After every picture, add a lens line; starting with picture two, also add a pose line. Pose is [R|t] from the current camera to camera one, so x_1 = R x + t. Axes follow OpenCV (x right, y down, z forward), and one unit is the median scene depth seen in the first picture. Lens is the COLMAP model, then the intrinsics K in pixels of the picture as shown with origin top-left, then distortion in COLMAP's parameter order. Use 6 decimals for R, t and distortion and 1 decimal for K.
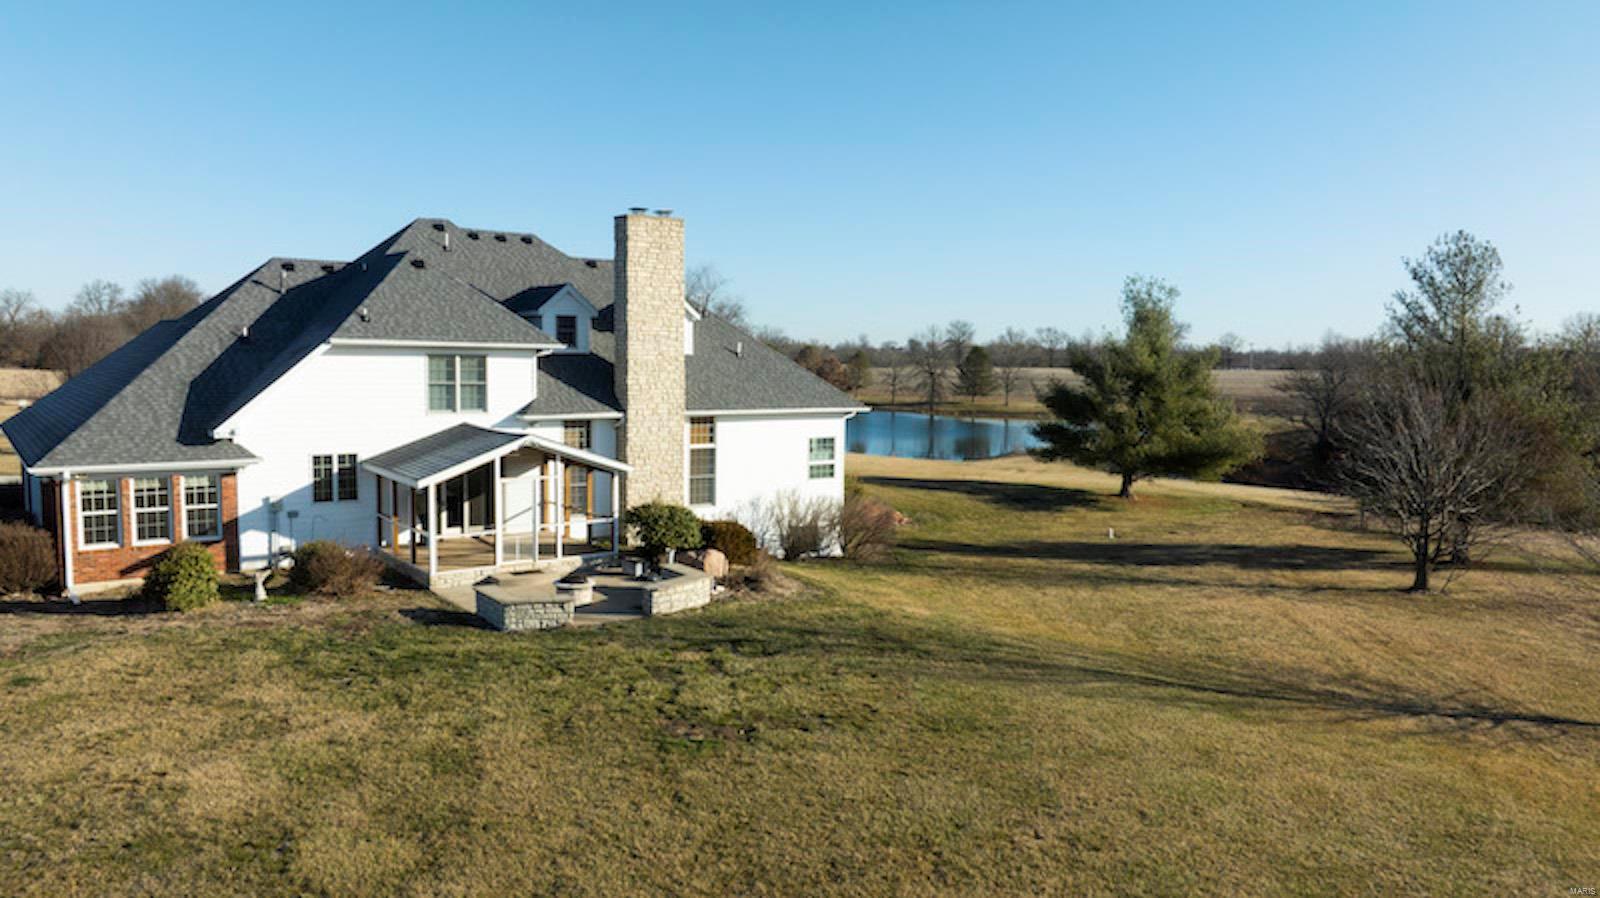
lens RADIAL K [[1136.7, 0, 800.0], [0, 1136.7, 449.0], [0, 0, 1]] dist [0.004306, -0.003613]
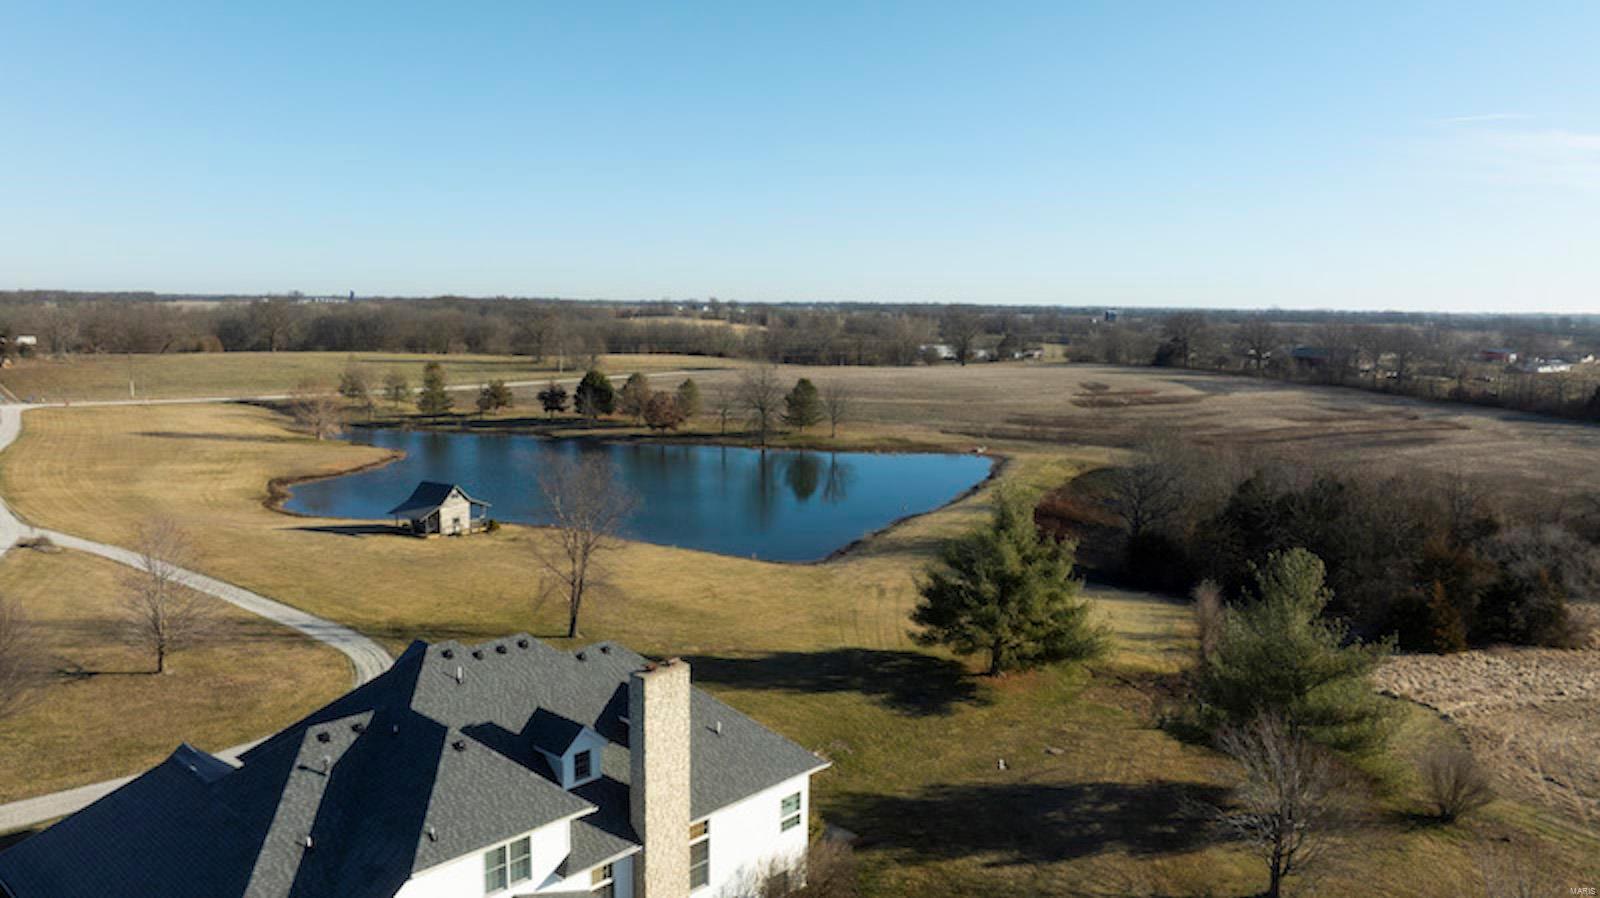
lens RADIAL K [[1136.7, 0, 800.0], [0, 1136.7, 449.0], [0, 0, 1]] dist [0.004306, -0.003613]
pose [[0.984338, -0.025323, 0.174462, -0.187440], [0.017199, 0.998703, 0.047923, -0.476242], [-0.175450, -0.044172, 0.983497, -0.124968]]
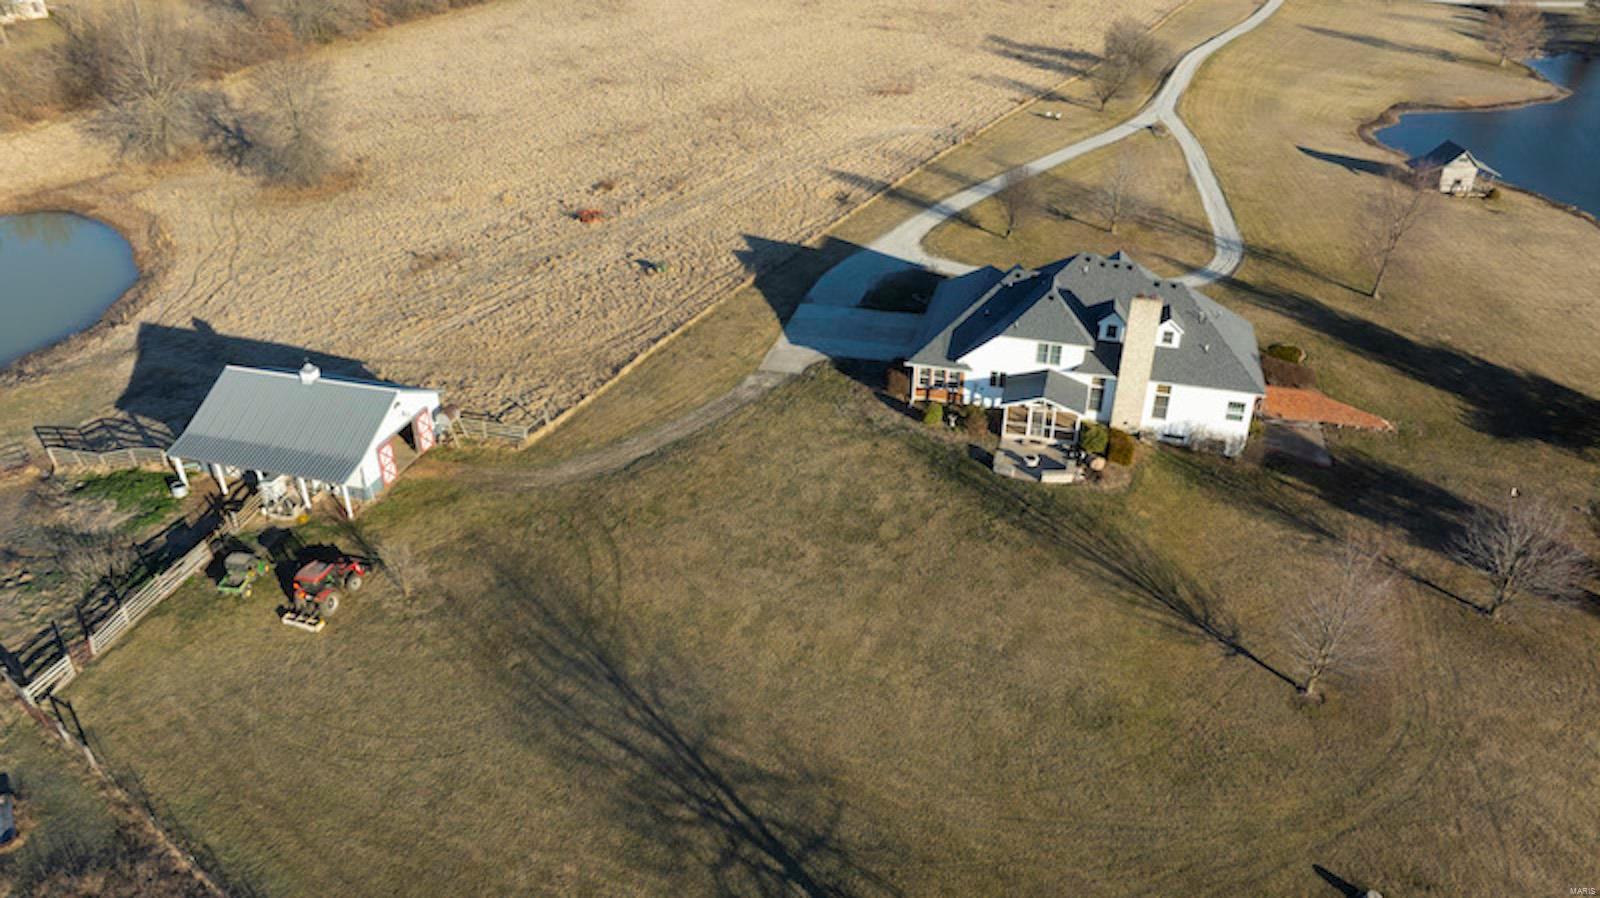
lens RADIAL K [[1136.7, 0, 800.0], [0, 1136.7, 449.0], [0, 0, 1]] dist [0.004306, -0.003613]
pose [[0.621800, 0.386065, -0.681409, 1.064737], [-0.074436, 0.895253, 0.439297, -0.862172], [0.779631, -0.222434, 0.585405, -0.877557]]
